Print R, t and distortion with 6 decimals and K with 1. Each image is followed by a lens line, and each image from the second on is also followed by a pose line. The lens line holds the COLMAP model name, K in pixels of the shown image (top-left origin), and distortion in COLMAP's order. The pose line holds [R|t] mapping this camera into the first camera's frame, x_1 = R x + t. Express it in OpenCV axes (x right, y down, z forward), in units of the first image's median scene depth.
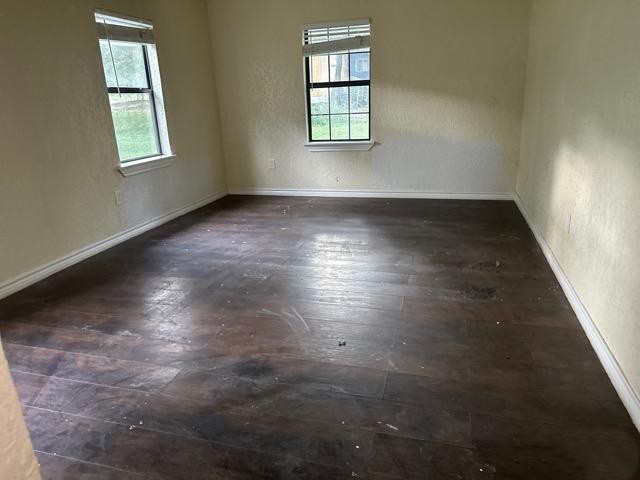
lens RADIAL K [[442.2, 0, 316.2], [0, 442.2, 237.8], [0, 0, 1]] dist [0.105347, -0.165950]
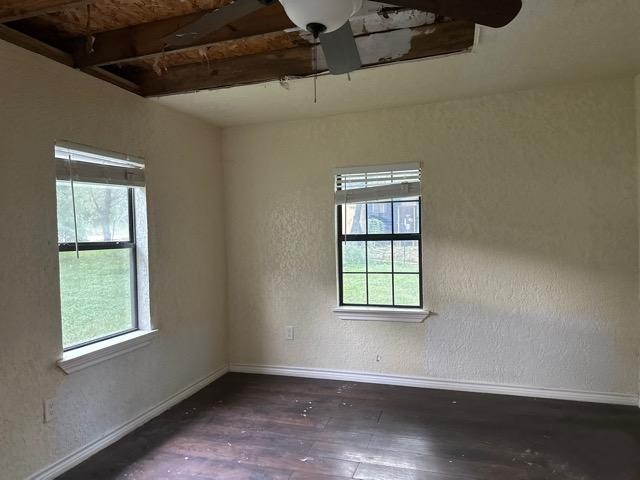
lens RADIAL K [[434.1, 0, 320.0], [0, 434.1, 240.0], [0, 0, 1]] dist [0.105823, -0.156670]
pose [[0.999476, 0.020972, -0.024646, -0.040357], [-0.027077, 0.959037, -0.281983, -0.136556], [0.017722, 0.282503, 0.959103, 0.299297]]
